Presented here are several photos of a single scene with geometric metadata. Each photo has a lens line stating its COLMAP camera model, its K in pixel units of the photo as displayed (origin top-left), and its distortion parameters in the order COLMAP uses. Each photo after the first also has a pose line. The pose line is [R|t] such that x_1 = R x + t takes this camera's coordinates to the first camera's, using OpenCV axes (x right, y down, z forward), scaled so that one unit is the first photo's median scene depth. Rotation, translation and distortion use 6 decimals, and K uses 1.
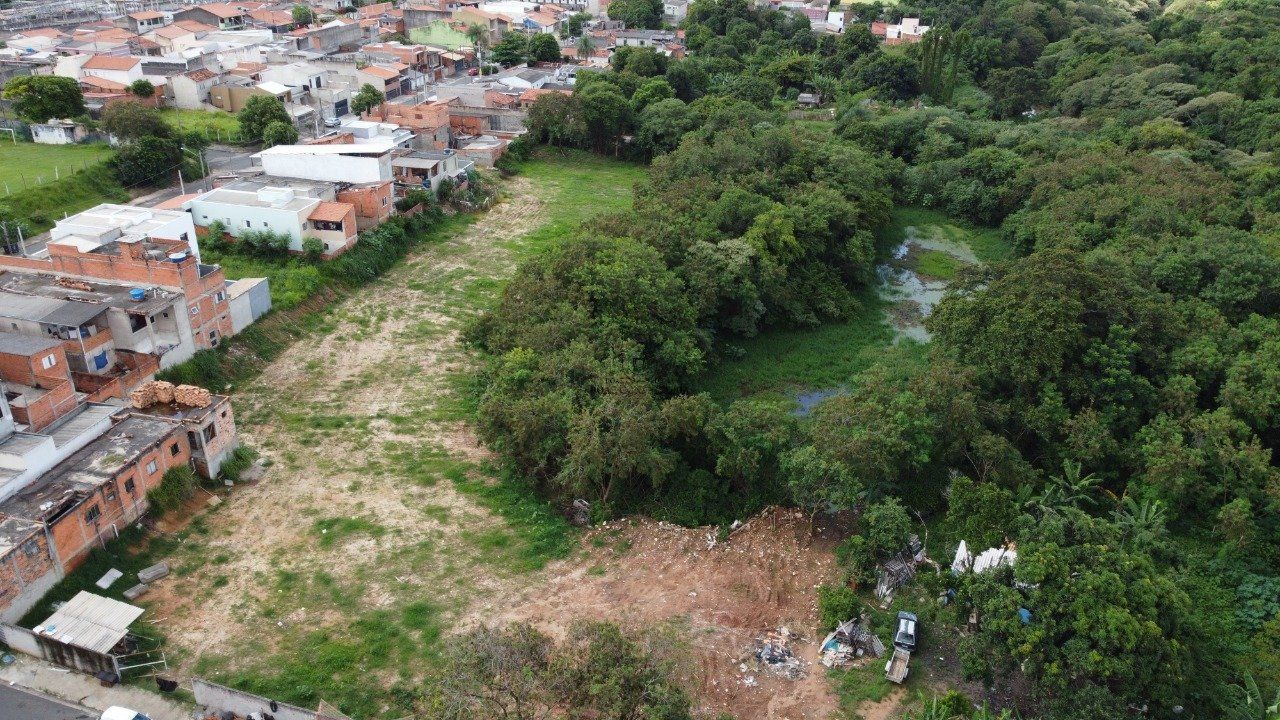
lens RADIAL K [[968.2, 0, 640.6], [0, 968.2, 360.9], [0, 0, 1]] dist [0.002518, -0.005629]
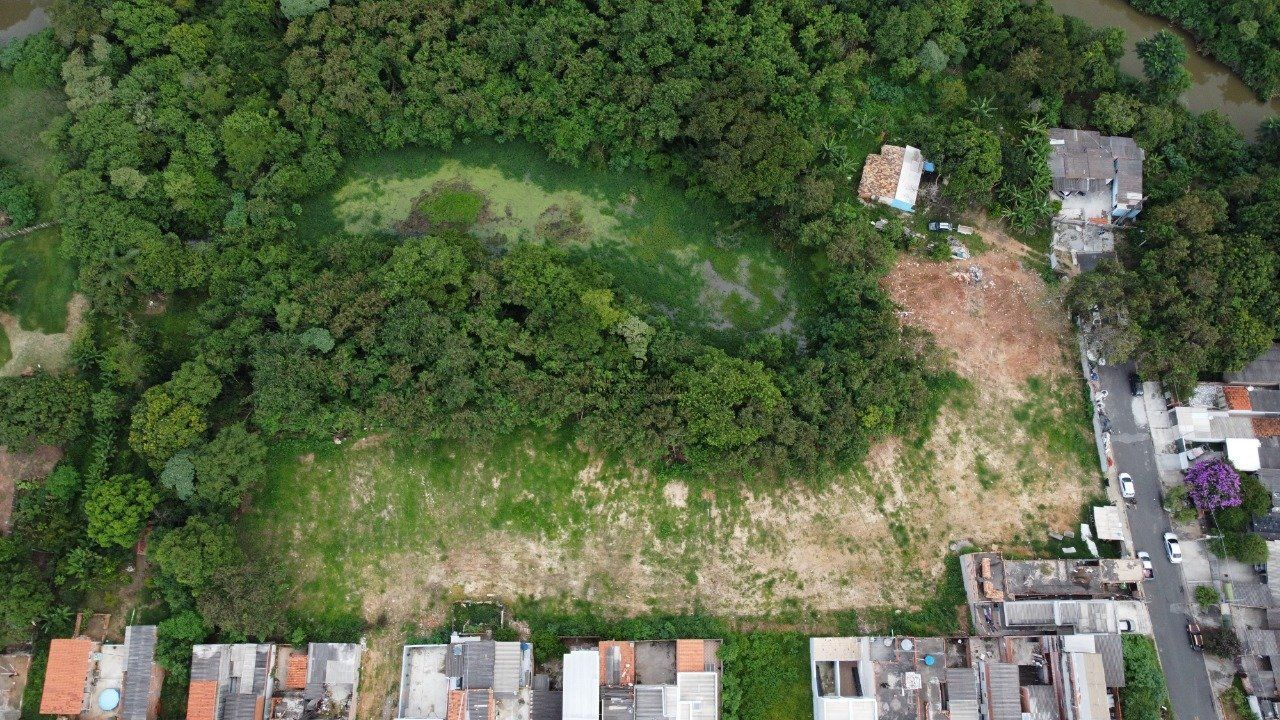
lens RADIAL K [[968.2, 0, 638.0], [0, 968.2, 361.5], [0, 0, 1]] dist [0.002518, -0.005629]
pose [[-0.241991, -0.936720, 0.252975, -0.350852], [0.427866, 0.130984, 0.894301, -1.633973], [-0.870845, 0.324652, 0.369094, 0.677068]]
